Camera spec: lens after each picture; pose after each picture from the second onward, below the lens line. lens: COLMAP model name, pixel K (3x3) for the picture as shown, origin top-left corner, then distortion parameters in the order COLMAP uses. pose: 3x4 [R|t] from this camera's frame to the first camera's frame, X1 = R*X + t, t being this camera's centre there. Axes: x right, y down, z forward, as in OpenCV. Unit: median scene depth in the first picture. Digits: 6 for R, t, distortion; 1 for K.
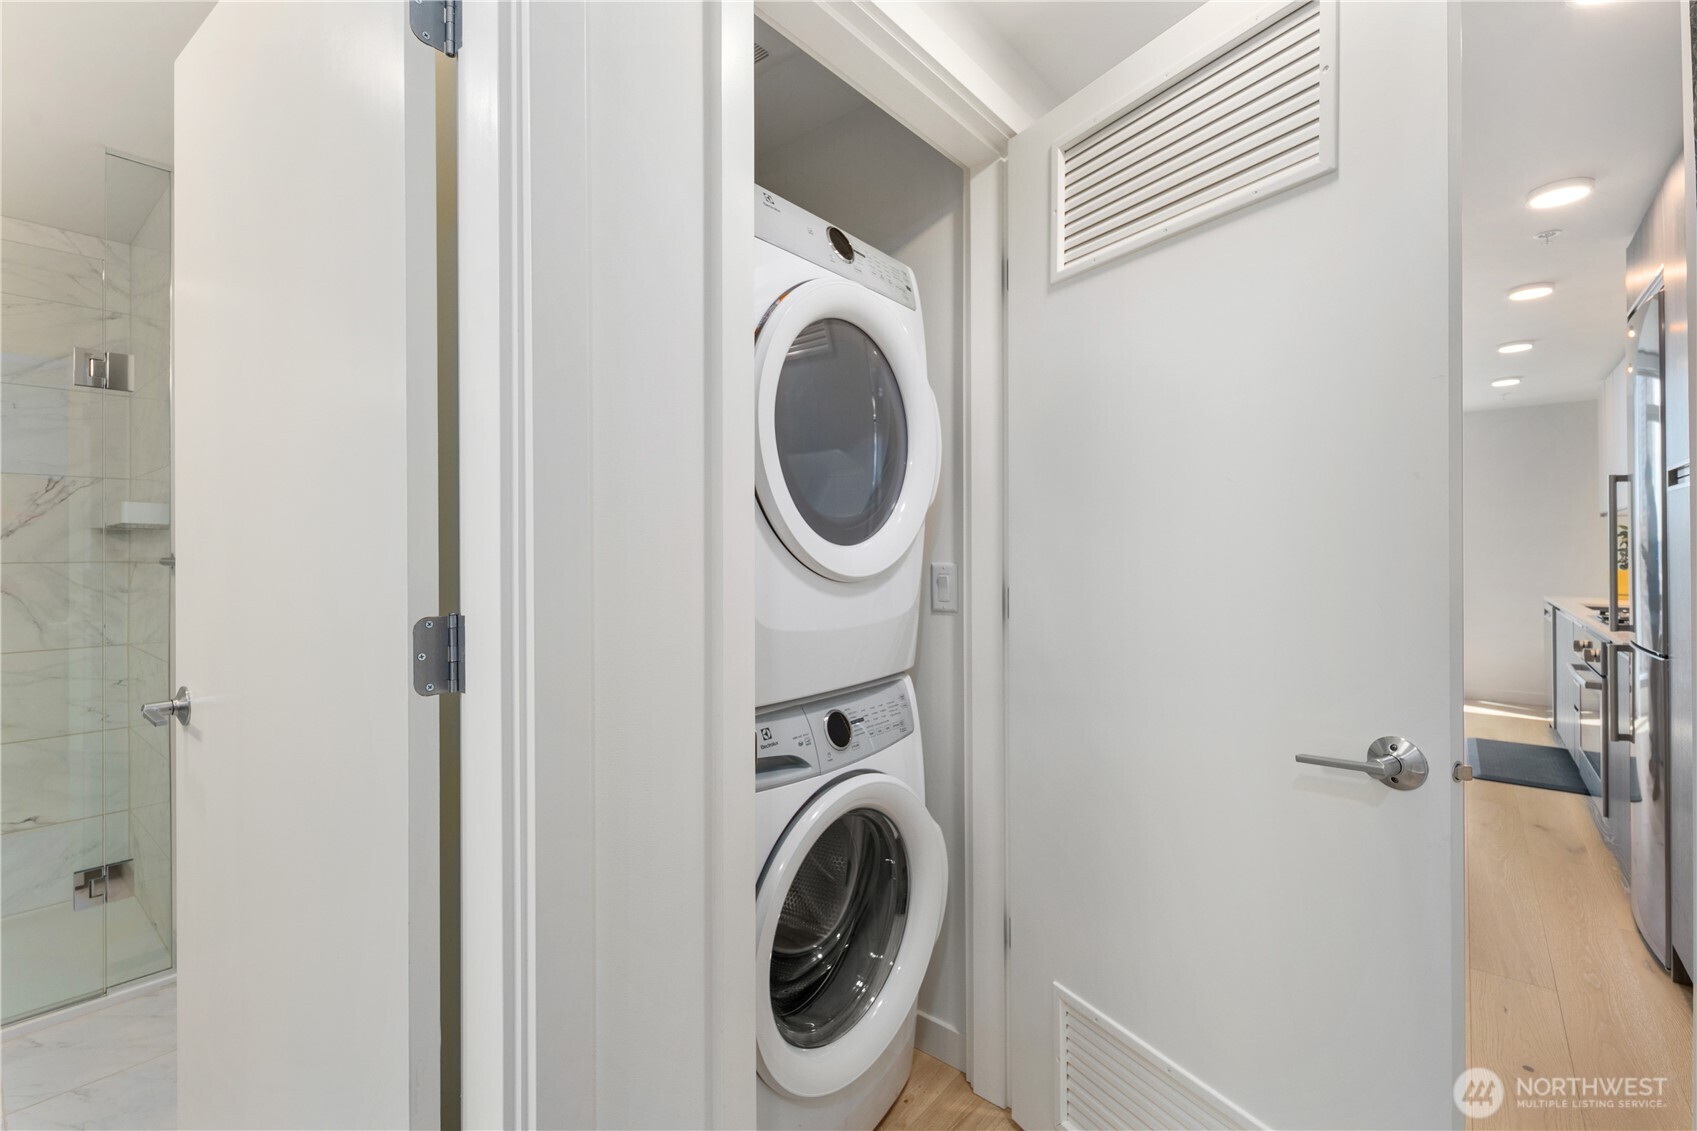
lens RADIAL K [[746.2, 0, 851.1], [0, 746.2, 553.1], [0, 0, 1]] dist [0.004687, -0.001051]
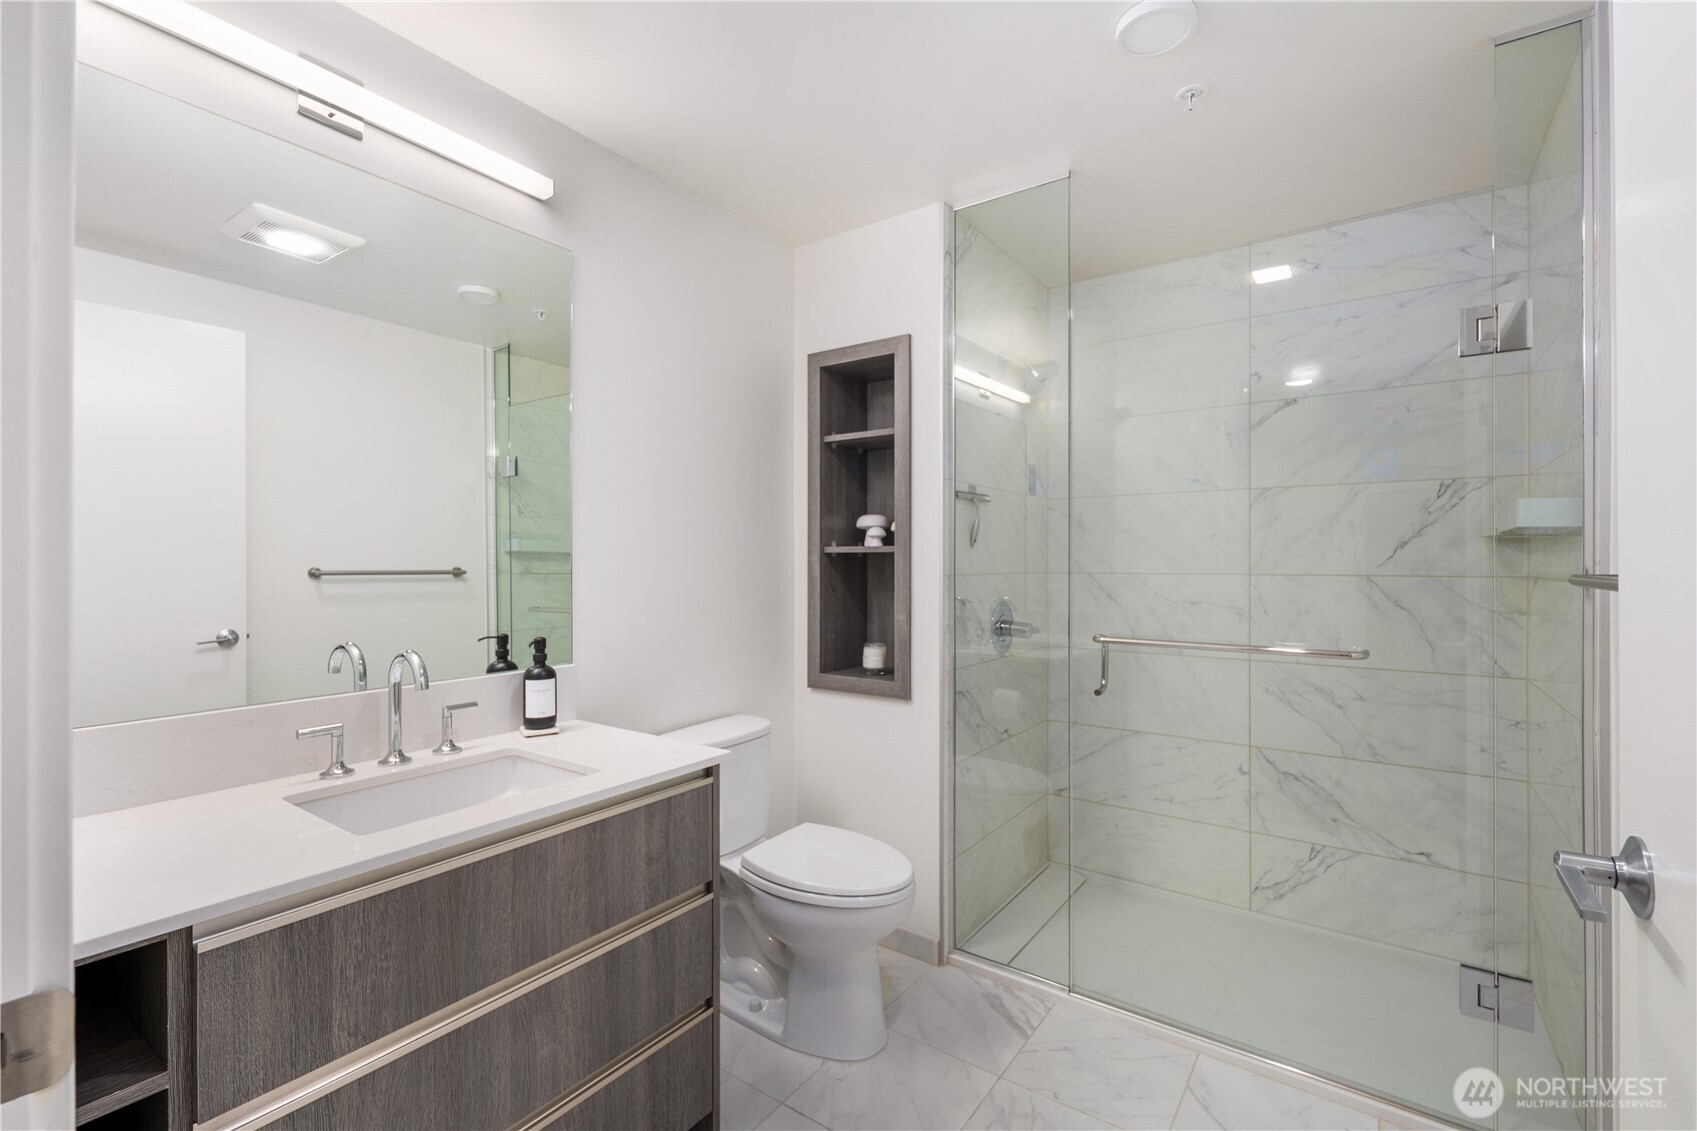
lens RADIAL K [[788.7, 0, 848.5], [0, 788.7, 565.5], [0, 0, 1]] dist [0.000840, -0.000022]
pose [[0.092655, -0.006061, -0.995680, -0.216853], [-0.002260, 0.999978, -0.006297, 0.005621], [0.995696, 0.002833, 0.092639, 0.225119]]
